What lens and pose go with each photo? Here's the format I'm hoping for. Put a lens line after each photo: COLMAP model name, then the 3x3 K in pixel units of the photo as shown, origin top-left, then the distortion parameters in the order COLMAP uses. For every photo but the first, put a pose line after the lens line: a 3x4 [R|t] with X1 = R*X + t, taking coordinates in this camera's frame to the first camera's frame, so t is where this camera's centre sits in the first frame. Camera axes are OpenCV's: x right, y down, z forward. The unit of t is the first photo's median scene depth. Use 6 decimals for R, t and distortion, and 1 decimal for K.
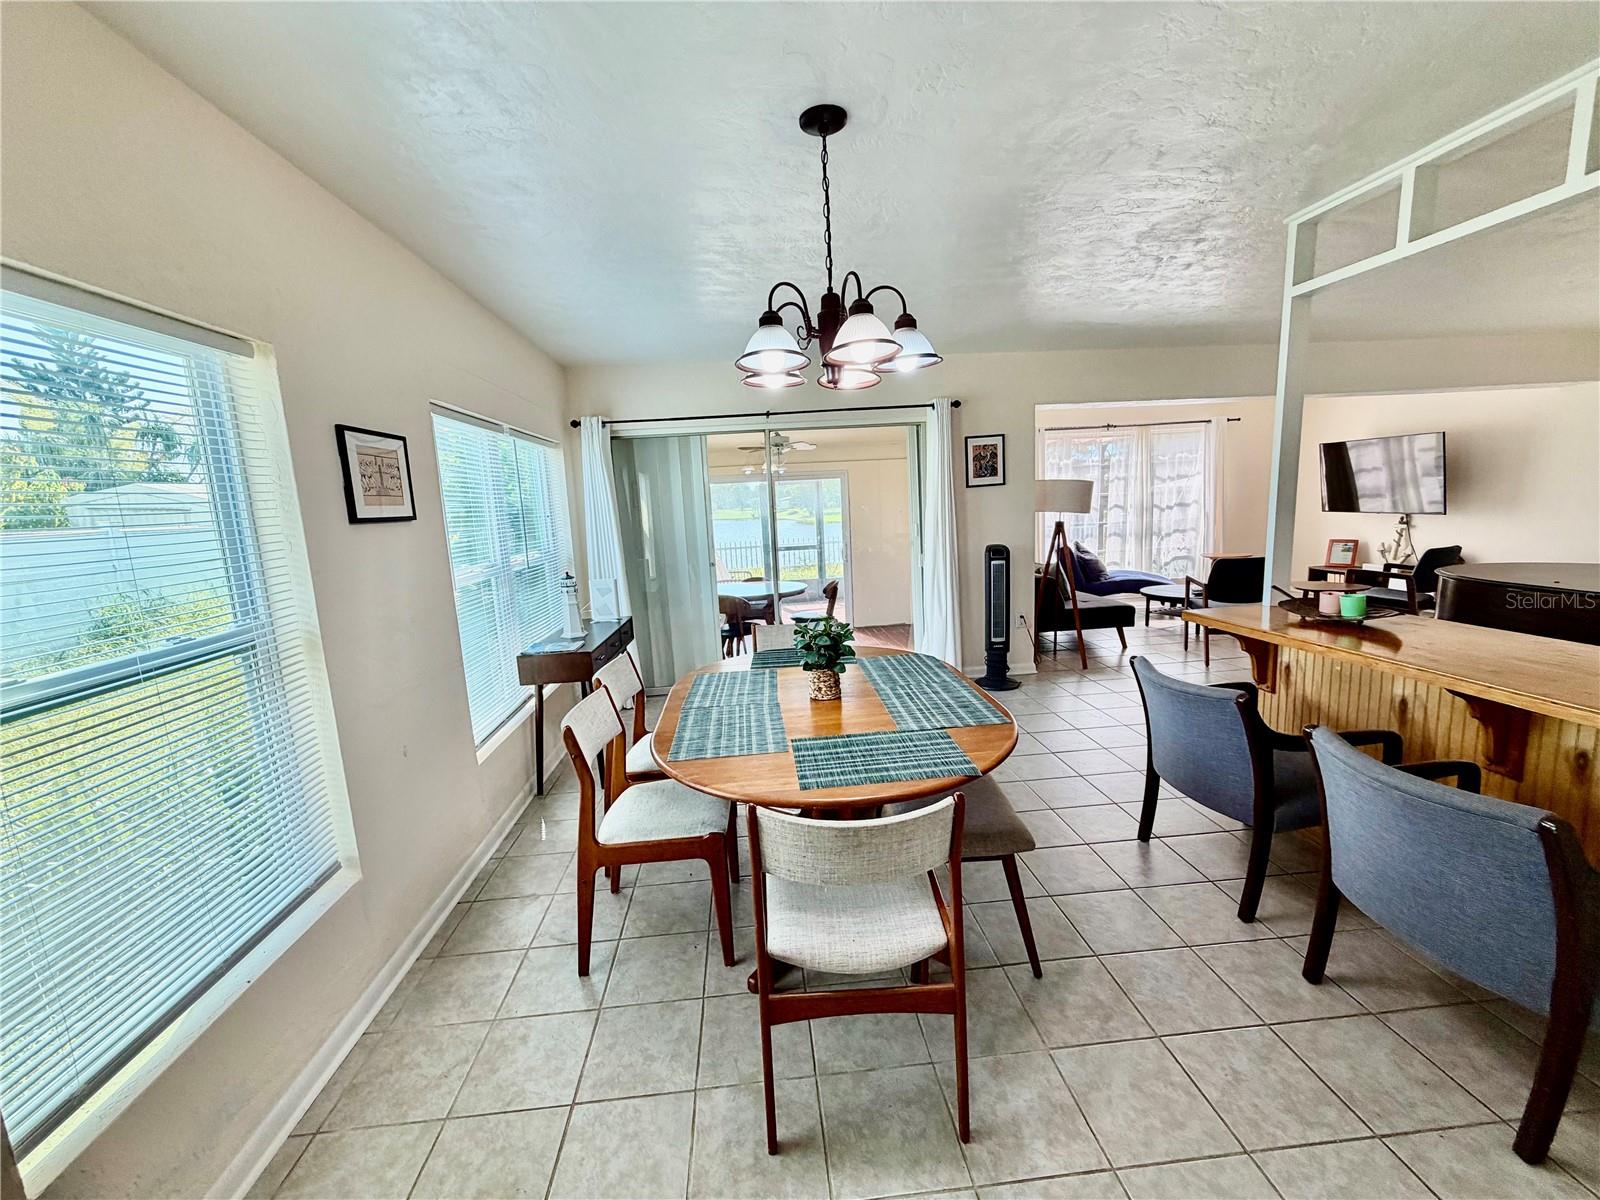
lens RADIAL K [[639.7, 0, 794.3], [0, 639.7, 599.9], [0, 0, 1]] dist [0.001028, -0.000743]
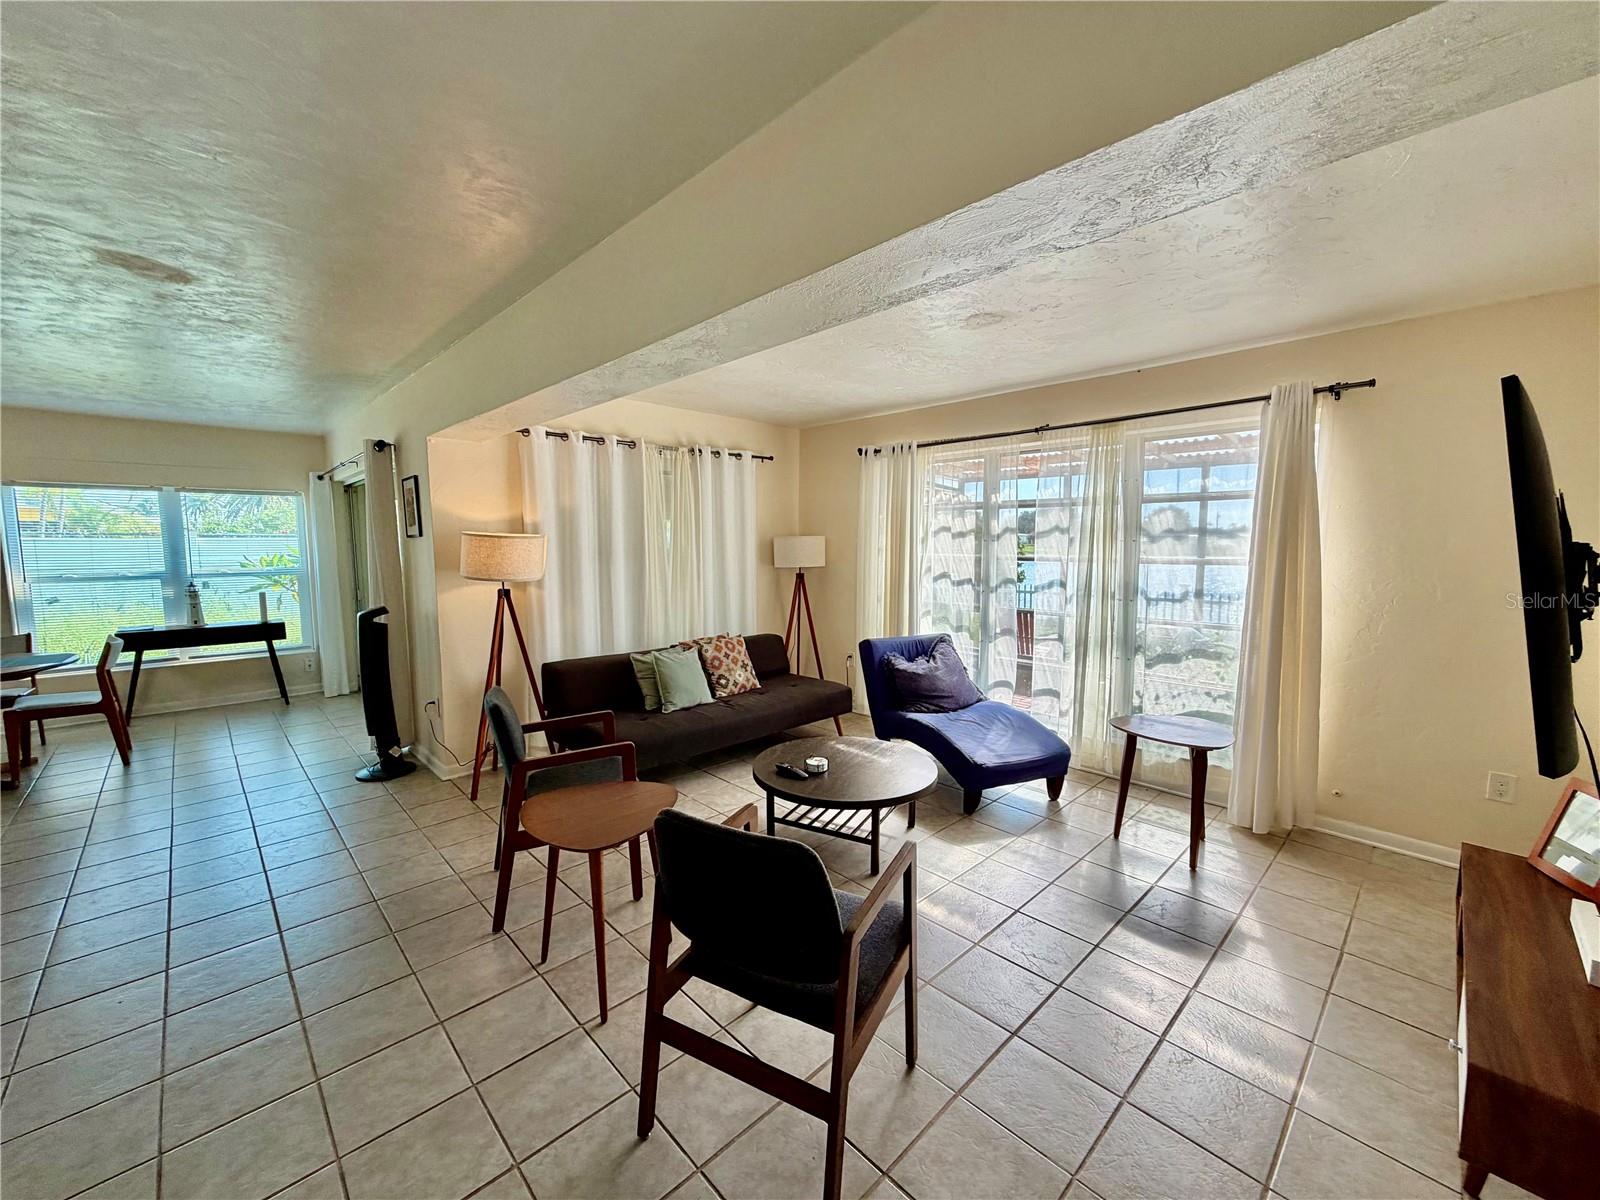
lens RADIAL K [[639.7, 0, 794.5], [0, 639.7, 600.4], [0, 0, 1]] dist [0.001028, -0.000743]
pose [[0.630275, 0.122192, -0.766696, 2.206673], [-0.148051, 0.988331, 0.035807, -0.346354], [0.762125, 0.090942, 0.641011, 1.475952]]
